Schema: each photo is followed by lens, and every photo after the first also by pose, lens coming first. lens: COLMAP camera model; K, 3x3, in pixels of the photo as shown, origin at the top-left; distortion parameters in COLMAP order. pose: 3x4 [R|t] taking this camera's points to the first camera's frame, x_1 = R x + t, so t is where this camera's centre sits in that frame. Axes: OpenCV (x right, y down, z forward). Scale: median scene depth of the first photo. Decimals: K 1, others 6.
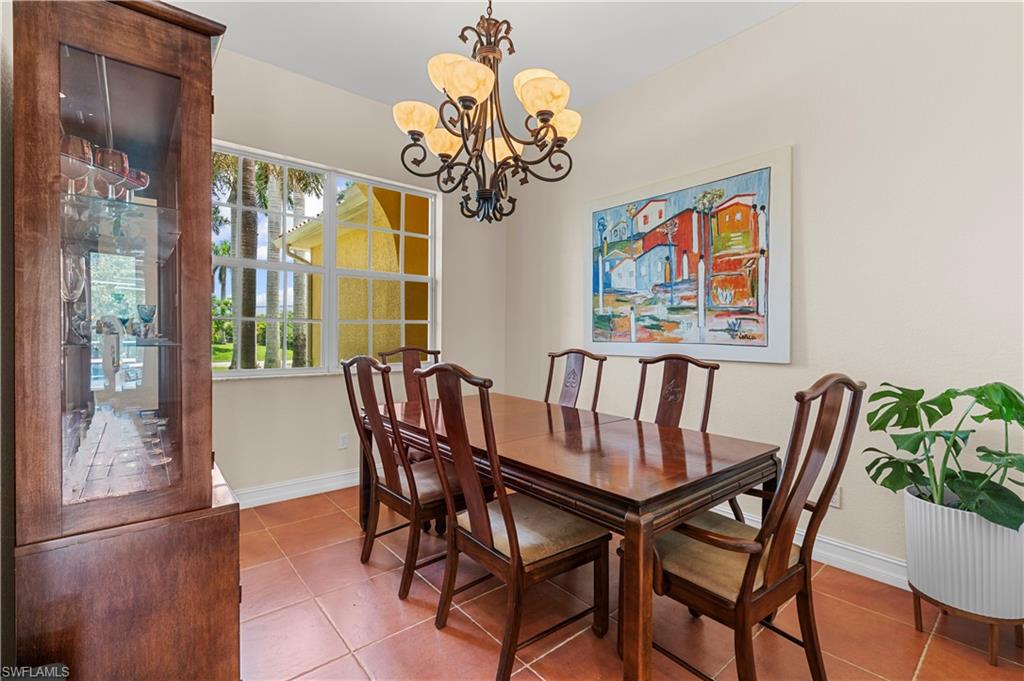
lens RADIAL K [[455.4, 0, 512.6], [0, 455.4, 335.8], [0, 0, 1]] dist [-0.007170, 0.000368]
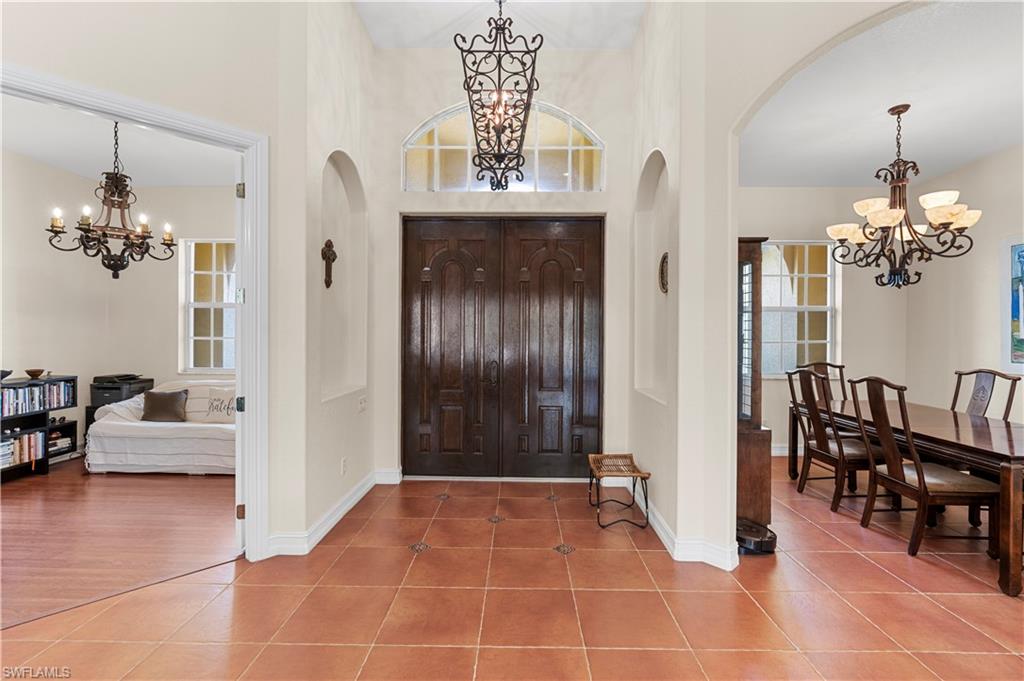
lens RADIAL K [[455.4, 0, 512.6], [0, 455.4, 335.8], [0, 0, 1]] dist [-0.007170, 0.000368]
pose [[0.753612, -0.001212, -0.657318, -0.028088], [-0.003384, 0.999978, -0.005724, -0.070527], [0.657311, 0.006538, 0.753591, -1.058174]]
